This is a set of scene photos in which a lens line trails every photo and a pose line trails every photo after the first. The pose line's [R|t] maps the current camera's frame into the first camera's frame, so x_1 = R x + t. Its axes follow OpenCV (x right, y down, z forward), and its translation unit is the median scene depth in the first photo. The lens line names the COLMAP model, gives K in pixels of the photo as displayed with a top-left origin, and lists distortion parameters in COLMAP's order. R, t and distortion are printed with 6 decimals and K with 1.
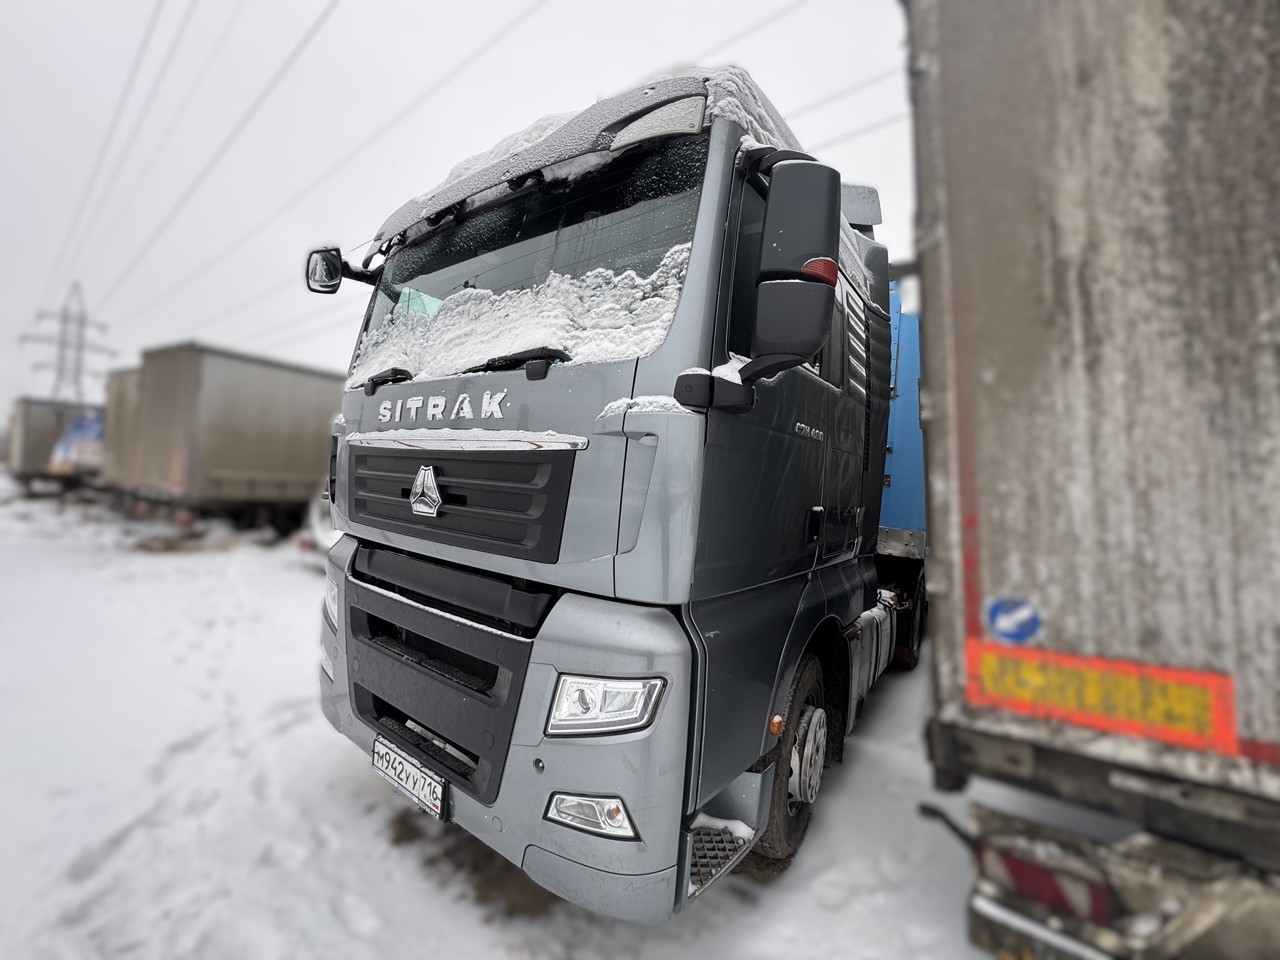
lens RADIAL K [[521.5, 0, 640.0], [0, 521.5, 480.0], [0, 0, 1]] dist [0.000485, 0.000159]
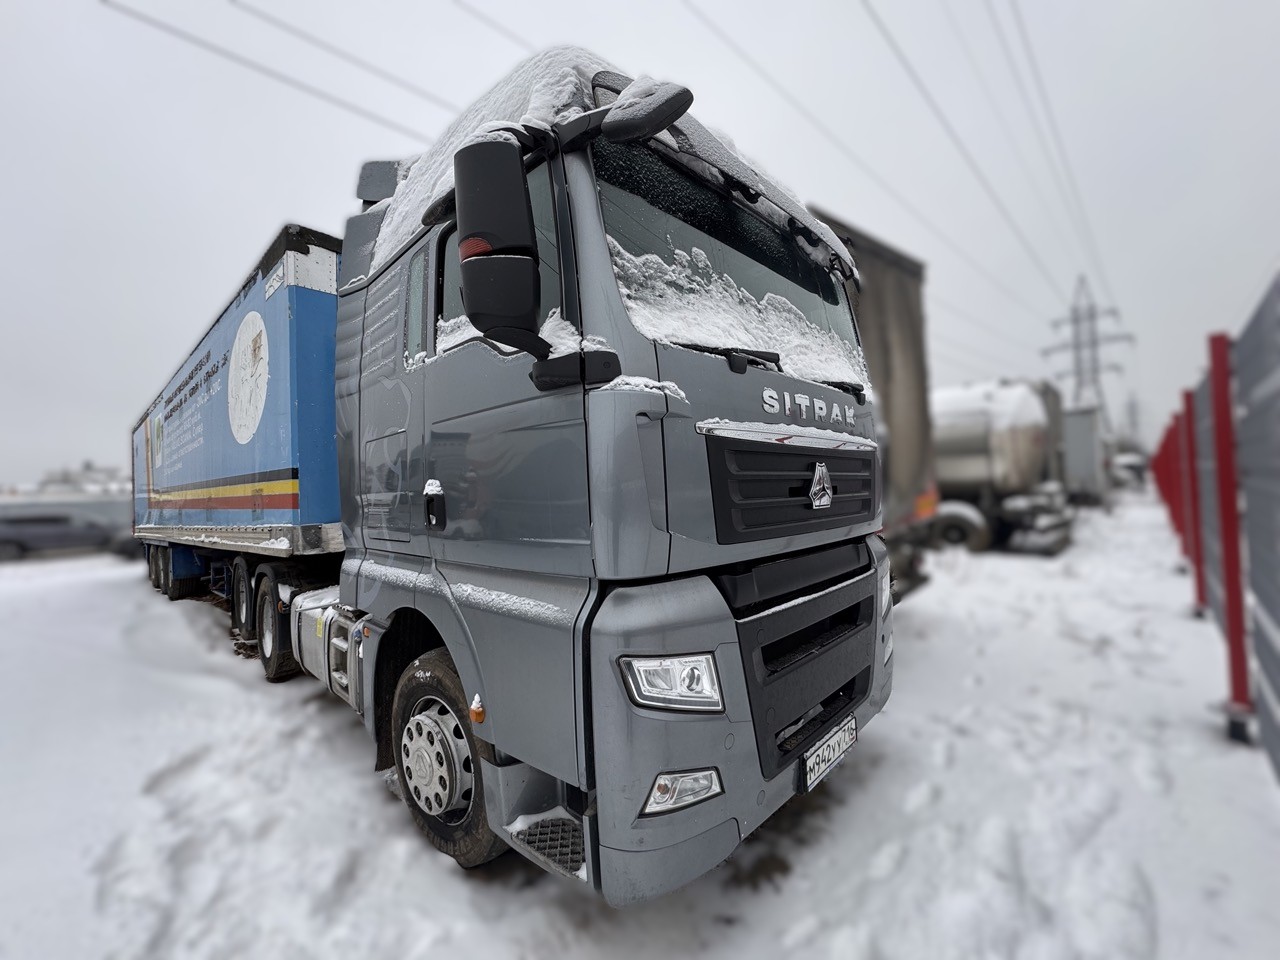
lens RADIAL K [[521.5, 0, 640.0], [0, 521.5, 480.0], [0, 0, 1]] dist [0.000485, 0.000159]
pose [[0.105662, -0.050680, 0.993110, -1.481348], [0.036238, 0.998233, 0.047086, -0.054024], [-0.993742, 0.031013, 0.107312, 1.220176]]
